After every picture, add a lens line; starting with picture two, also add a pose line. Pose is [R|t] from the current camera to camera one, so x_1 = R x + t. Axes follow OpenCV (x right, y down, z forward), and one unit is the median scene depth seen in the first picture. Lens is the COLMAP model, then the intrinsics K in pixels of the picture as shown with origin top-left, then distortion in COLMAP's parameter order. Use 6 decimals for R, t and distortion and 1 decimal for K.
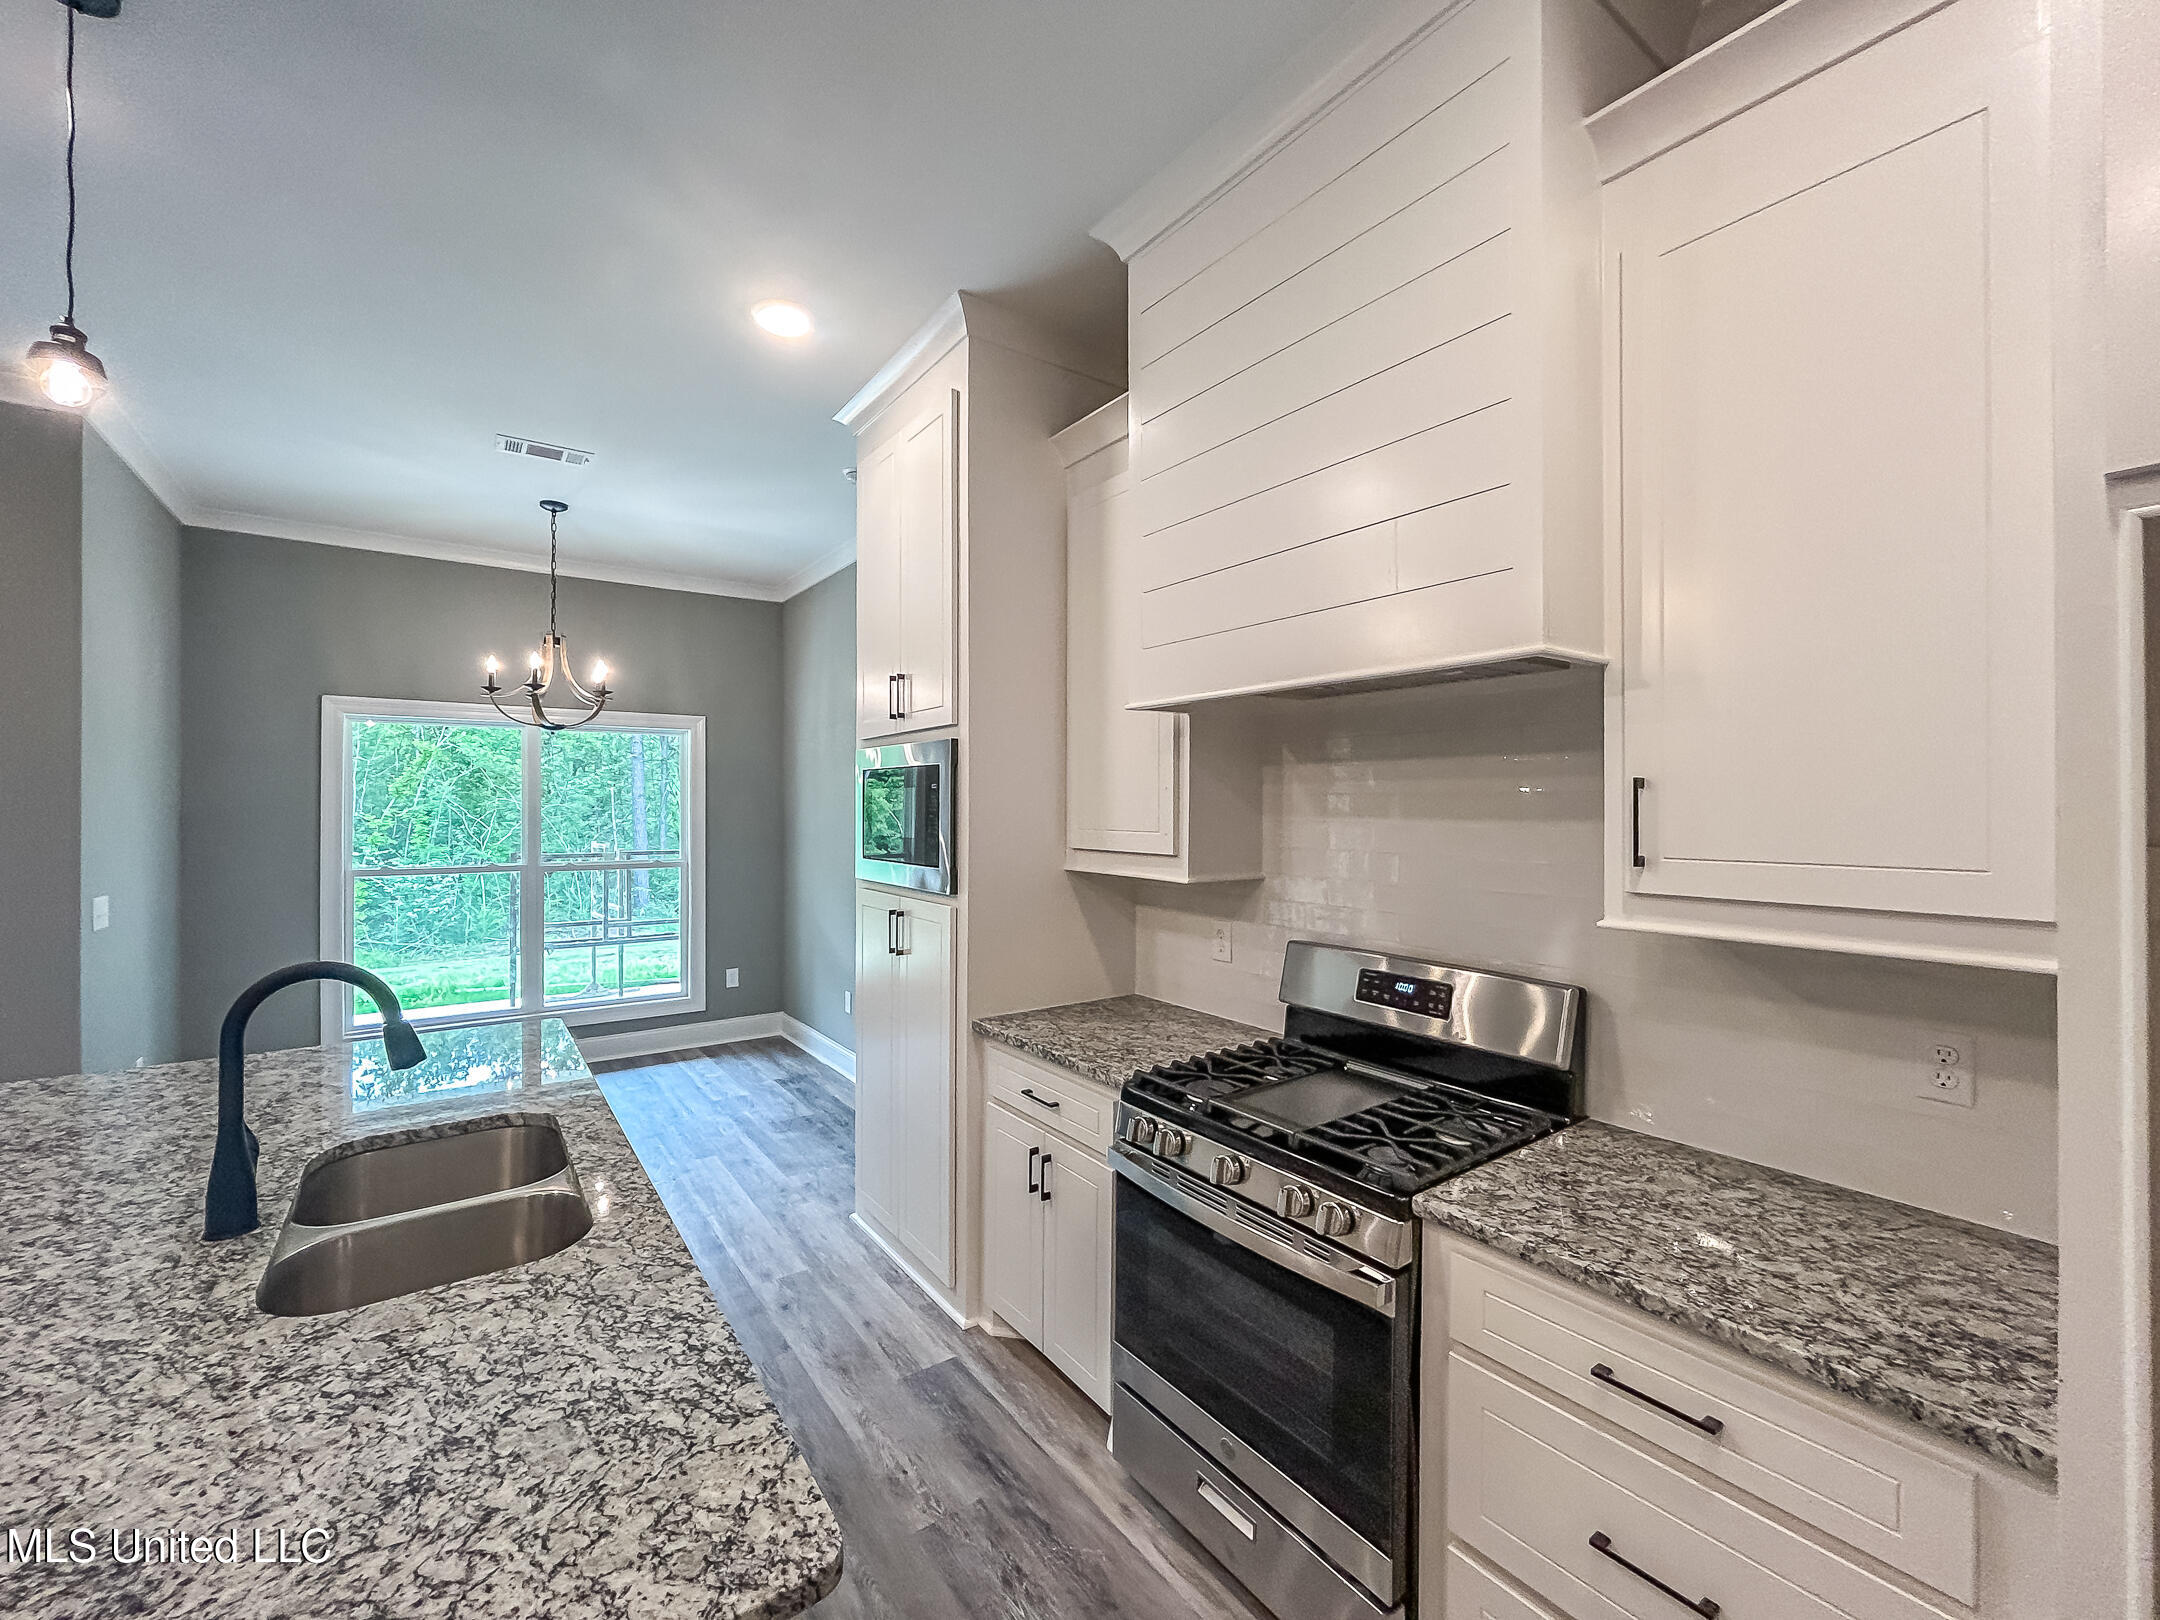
lens RADIAL K [[888.4, 0, 1080.0], [0, 888.4, 810.0], [0, 0, 1]] dist [-0.000854, -0.000365]
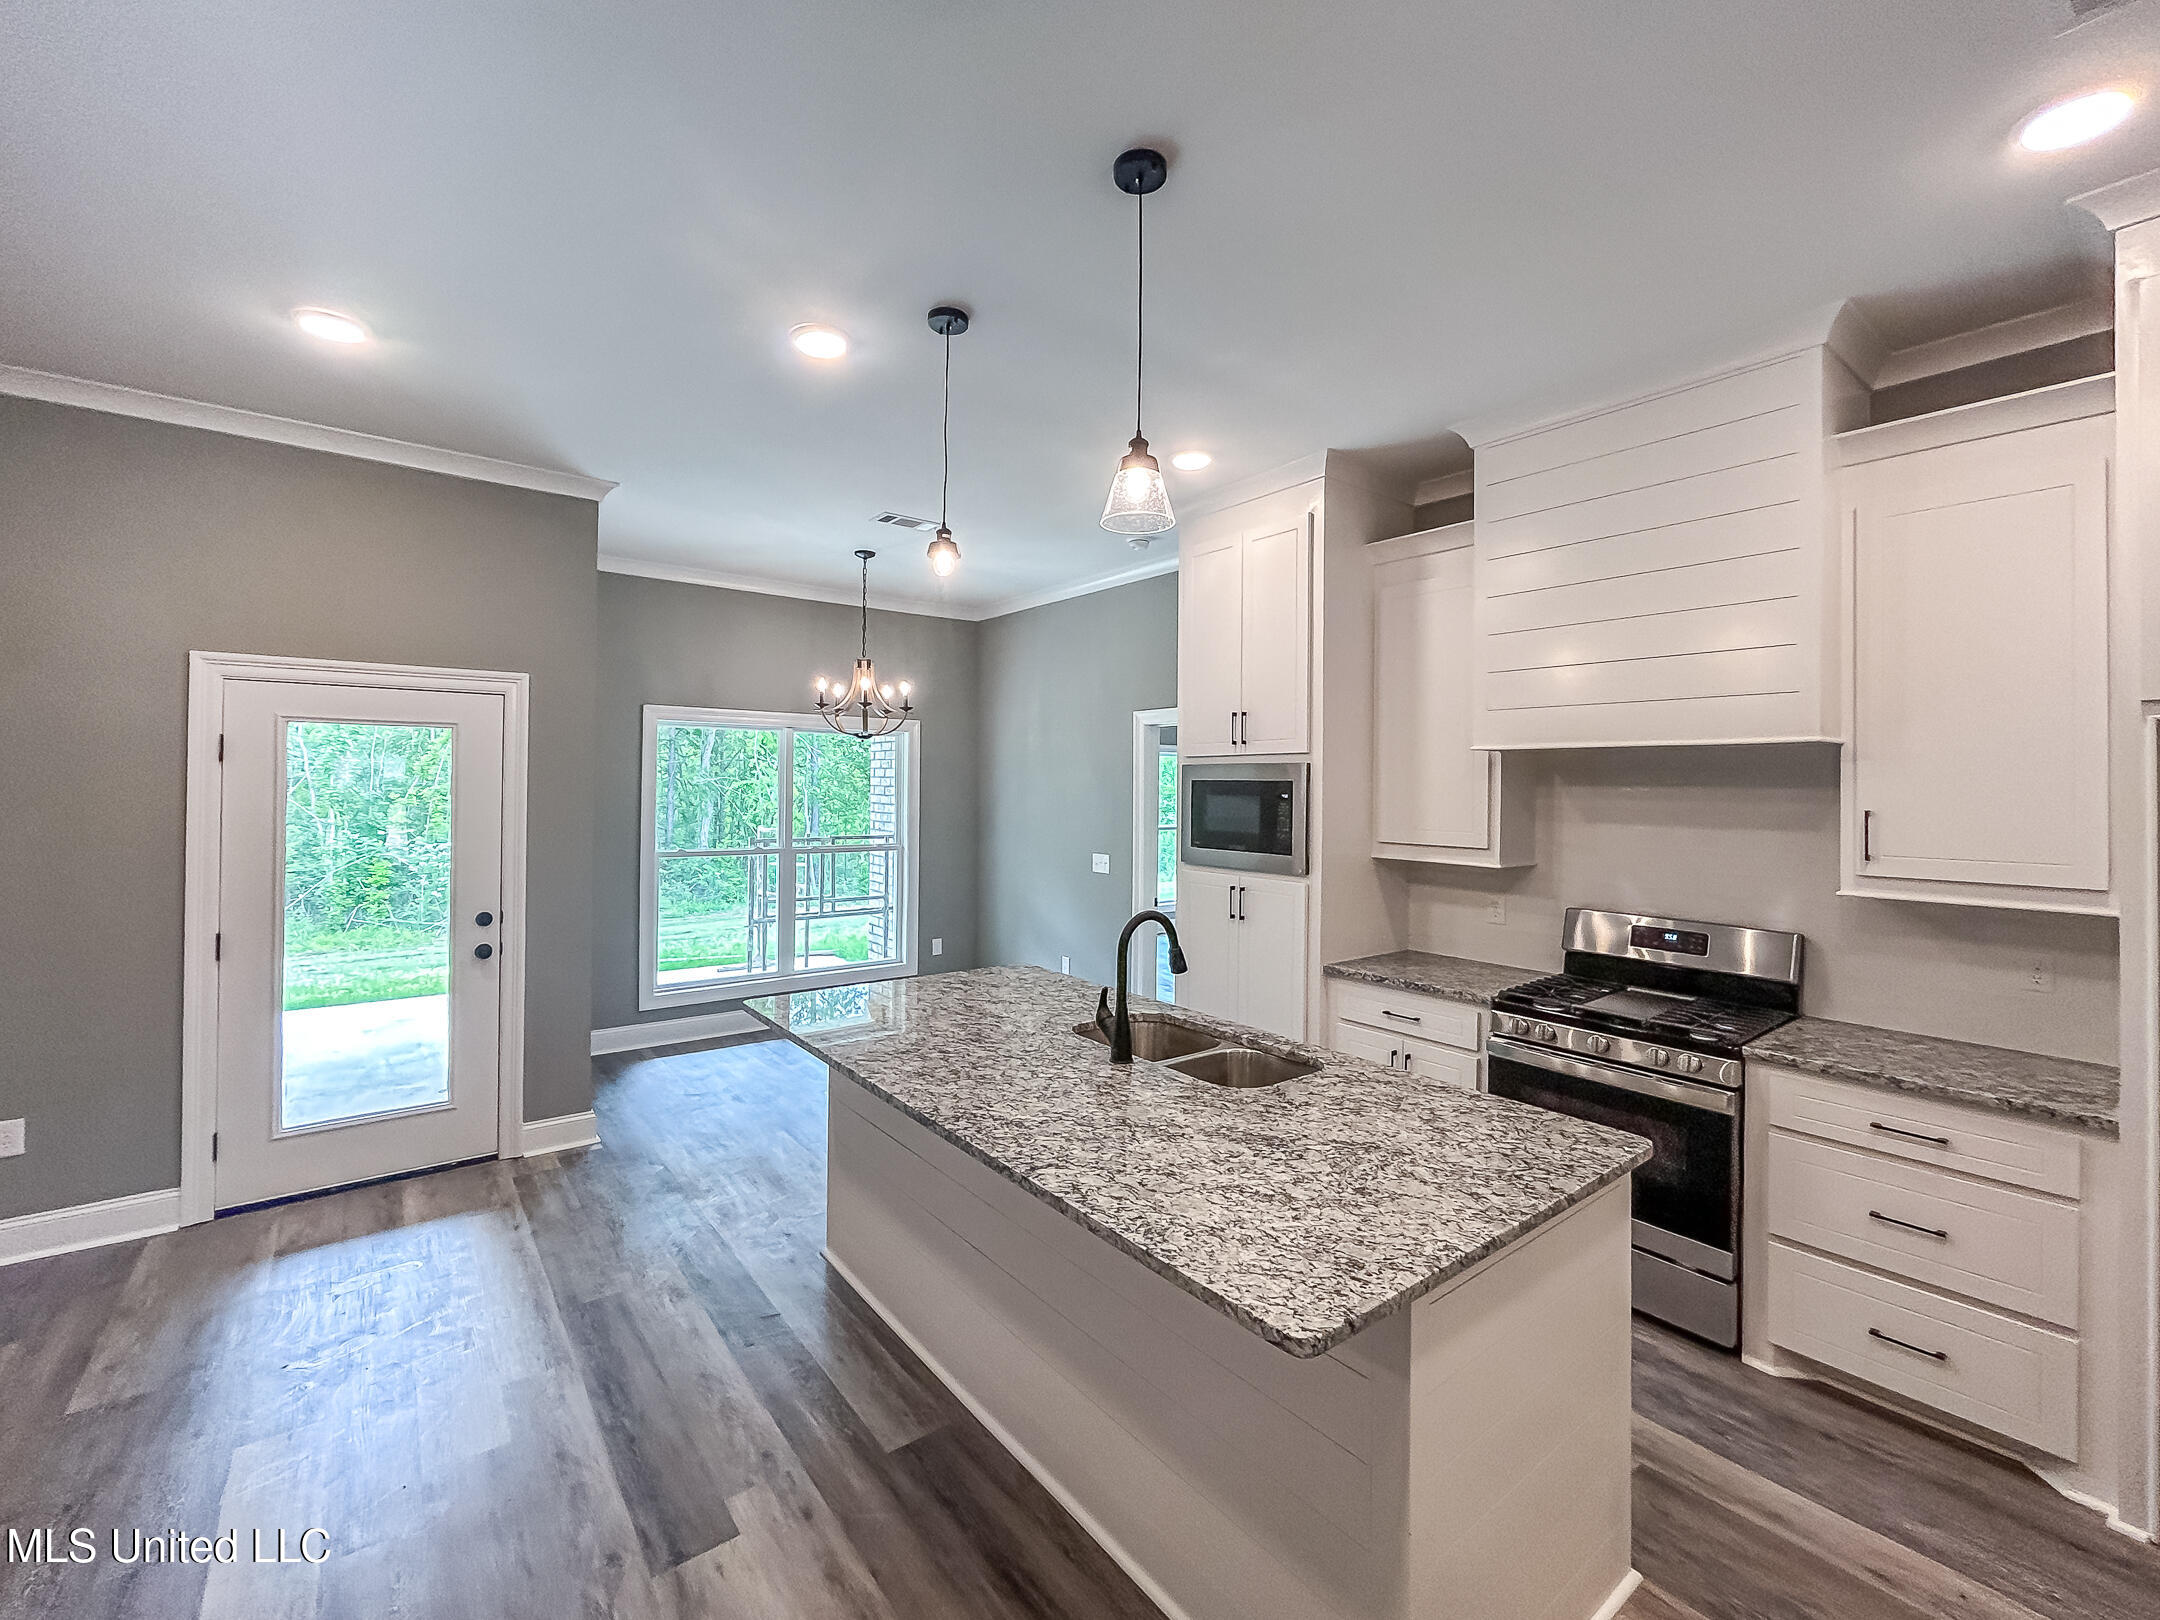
lens RADIAL K [[913.8, 0, 1078.9], [0, 913.8, 781.4], [0, 0, 1]] dist [-0.000749, 0.000205]
pose [[0.999207, 0.009294, 0.038723, -0.772504], [-0.008918, 0.999911, -0.009884, -0.047432], [-0.038811, 0.009530, 0.999201, -0.578949]]
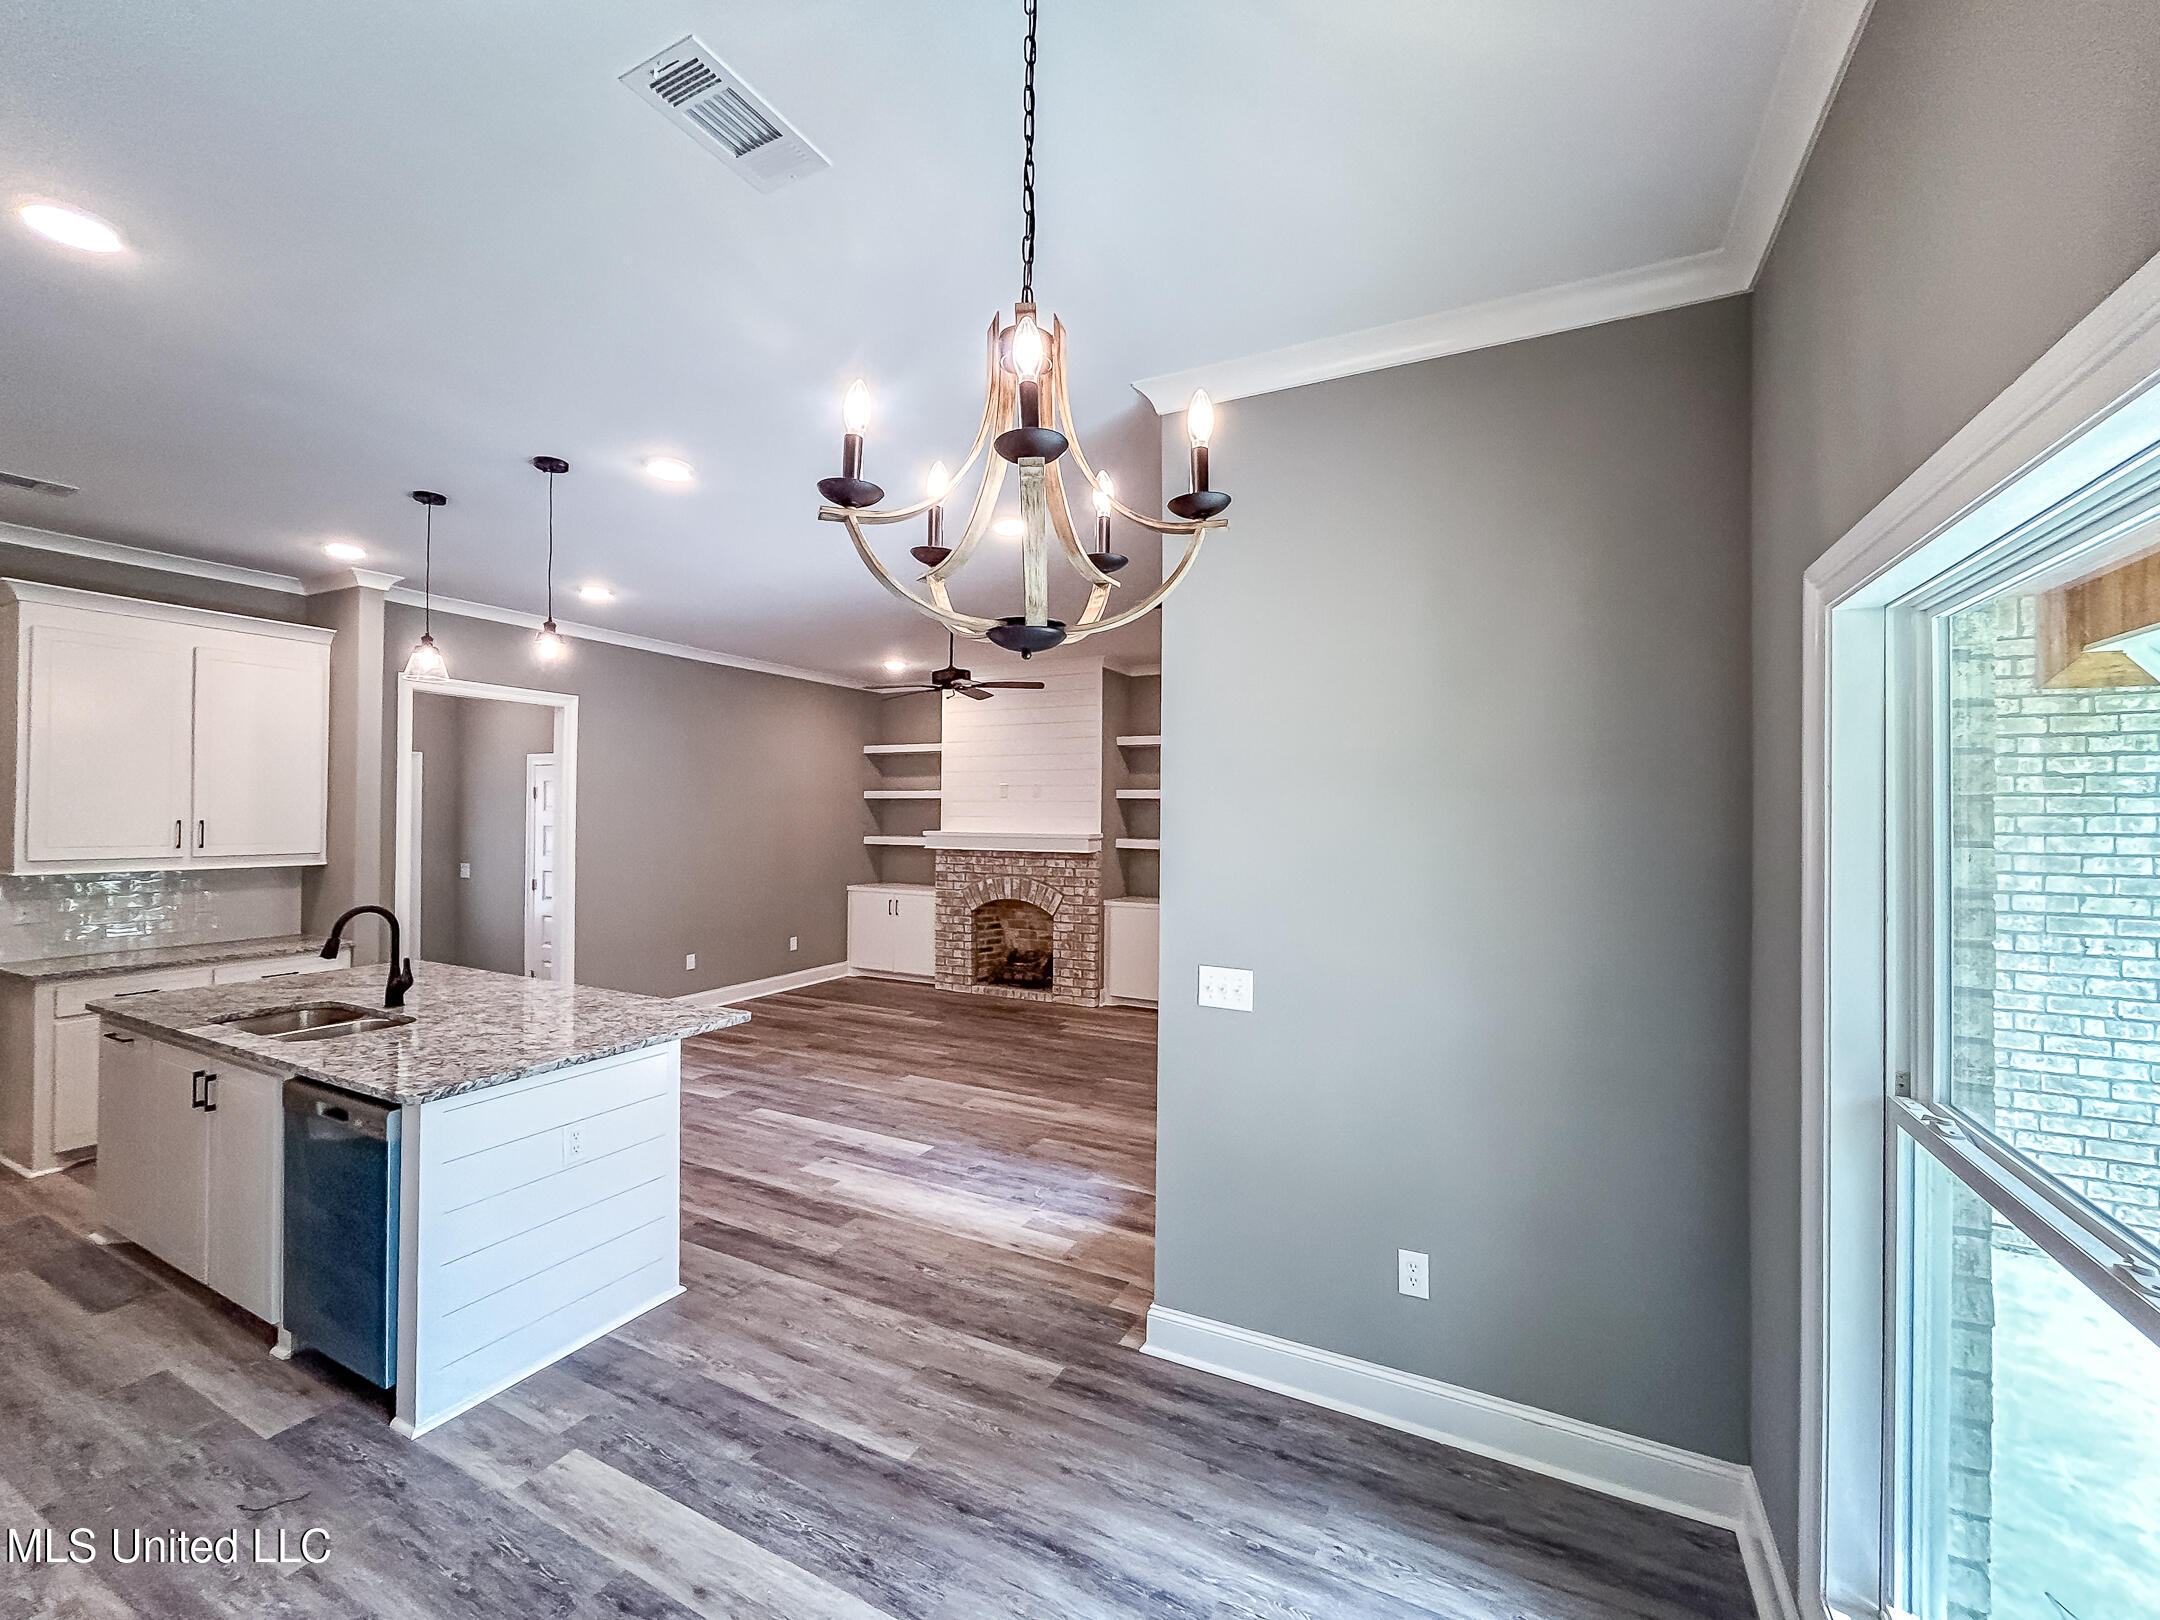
lens RADIAL K [[888.4, 0, 1080.0], [0, 888.4, 810.0], [0, 0, 1]] dist [-0.000854, -0.000365]
pose [[-0.890393, -0.010566, -0.455071, -1.063519], [-0.008681, 0.999943, -0.006232, -0.066574], [0.455110, -0.001598, -0.890434, 2.867058]]
